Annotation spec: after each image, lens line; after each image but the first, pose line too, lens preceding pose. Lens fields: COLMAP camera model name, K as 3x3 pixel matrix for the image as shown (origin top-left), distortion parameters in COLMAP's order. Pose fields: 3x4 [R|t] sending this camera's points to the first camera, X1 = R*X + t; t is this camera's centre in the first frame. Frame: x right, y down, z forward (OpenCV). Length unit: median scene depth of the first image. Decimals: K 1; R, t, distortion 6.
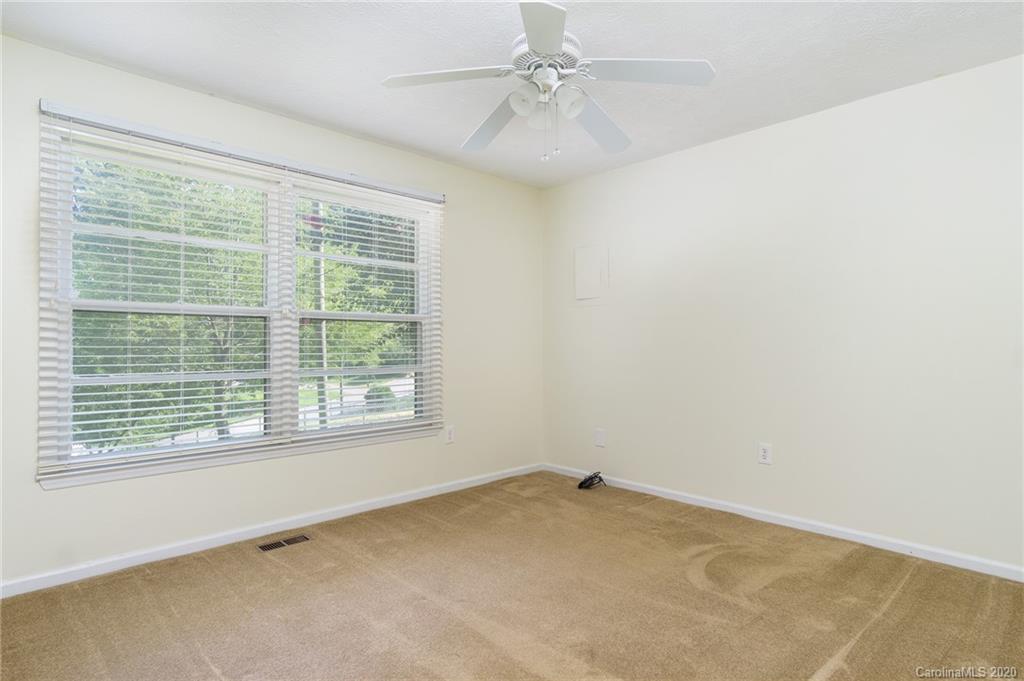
lens RADIAL K [[544.0, 0, 513.2], [0, 544.0, 338.4], [0, 0, 1]] dist [0.003237, 0.001409]
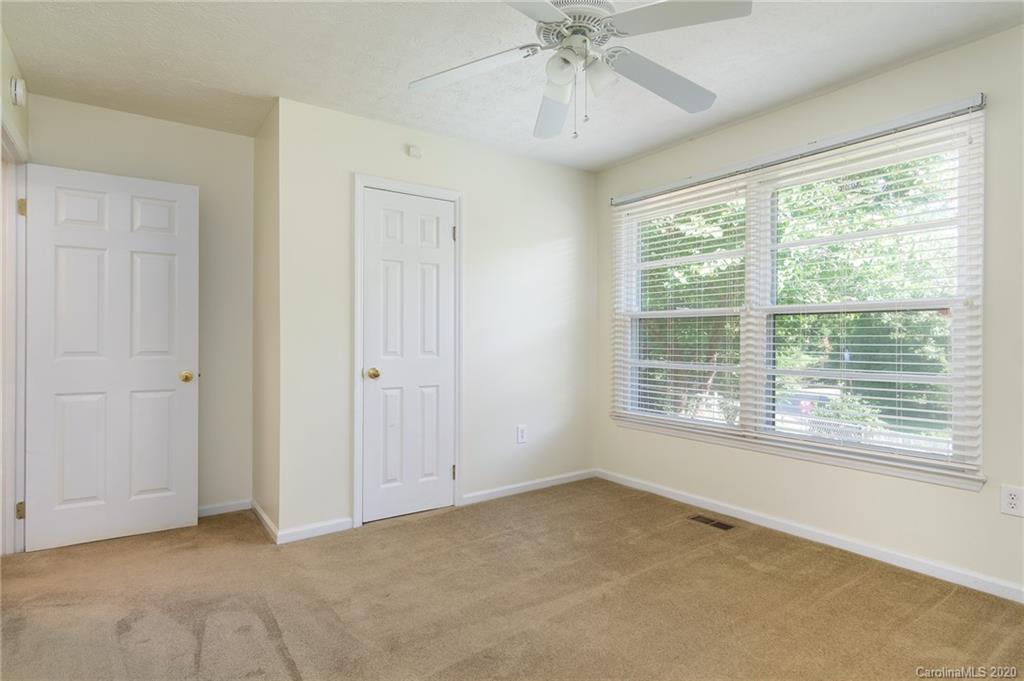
lens RADIAL K [[544.0, 0, 513.2], [0, 544.0, 338.4], [0, 0, 1]] dist [0.003237, 0.001409]
pose [[-0.163791, -0.009516, -0.986449, 0.680672], [0.003392, 0.999942, -0.010209, 0.014853], [0.986489, -0.005018, -0.163749, 0.736874]]
